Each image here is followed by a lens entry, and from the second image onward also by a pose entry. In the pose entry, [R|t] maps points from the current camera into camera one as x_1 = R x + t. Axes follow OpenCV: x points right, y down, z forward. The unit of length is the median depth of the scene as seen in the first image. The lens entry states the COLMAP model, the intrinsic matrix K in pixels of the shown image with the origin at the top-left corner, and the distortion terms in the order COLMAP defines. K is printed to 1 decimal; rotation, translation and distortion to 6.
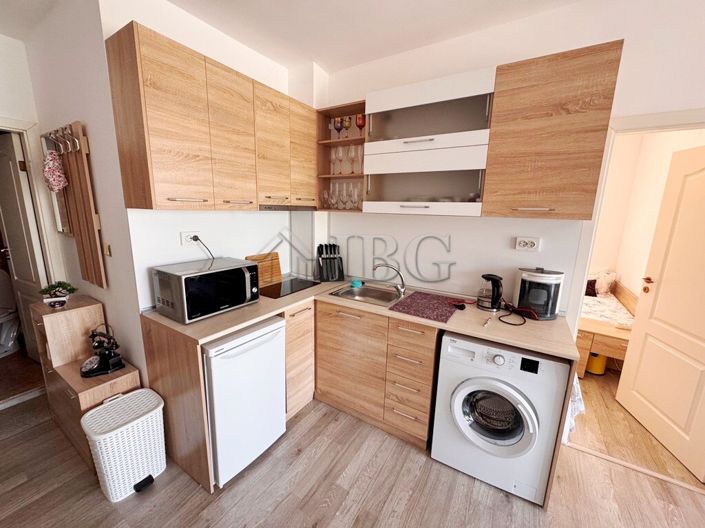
lens RADIAL K [[280.5, 0, 352.5], [0, 280.5, 264.0], [0, 0, 1]] dist [-0.002384, 0.000083]
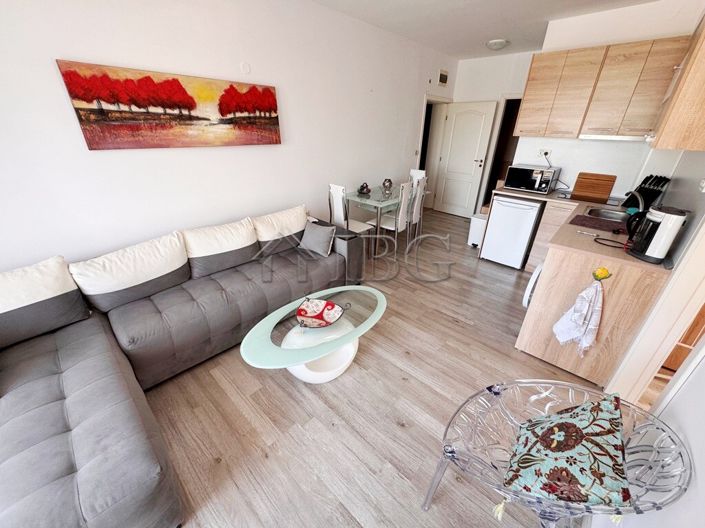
lens RADIAL K [[280.5, 0, 352.5], [0, 280.5, 264.0], [0, 0, 1]] dist [-0.002384, 0.000083]
pose [[-0.190546, 0.409310, -0.892277, 1.773263], [-0.213513, 0.869891, 0.444636, -0.006343], [0.958178, 0.275236, -0.078361, 0.118312]]
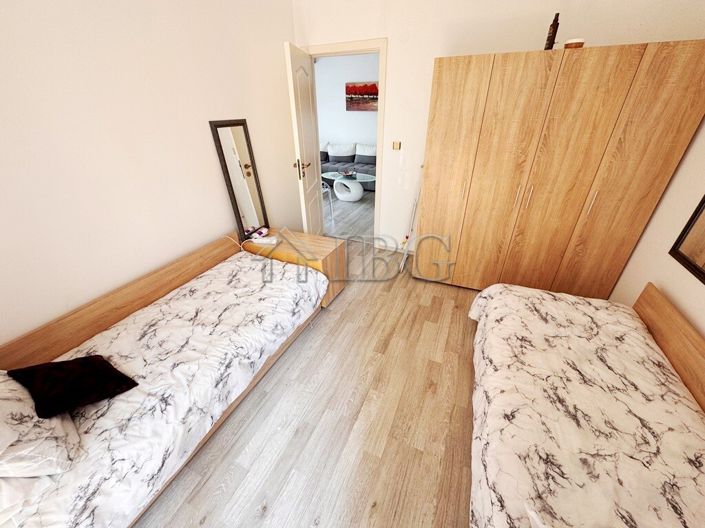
lens RADIAL K [[280.5, 0, 352.5], [0, 280.5, 264.0], [0, 0, 1]] dist [-0.002384, 0.000083]
pose [[-0.991160, 0.058169, -0.119238, 1.262484], [-0.034715, 0.753730, 0.656267, -0.541275], [0.128048, 0.654605, -0.745048, 2.775126]]
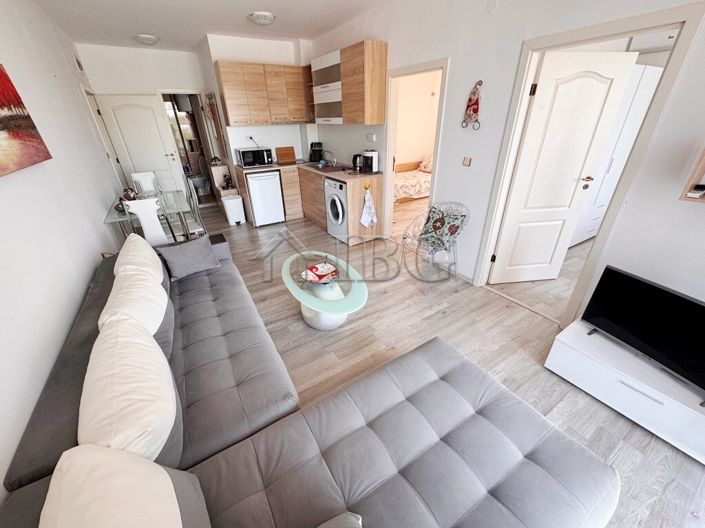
lens RADIAL K [[280.5, 0, 352.5], [0, 280.5, 264.0], [0, 0, 1]] dist [-0.002384, 0.000083]
pose [[0.899458, 0.163314, -0.405345, 1.575779], [-0.041955, 0.955532, 0.291888, 0.233068], [0.434990, -0.245535, 0.866312, -1.145403]]
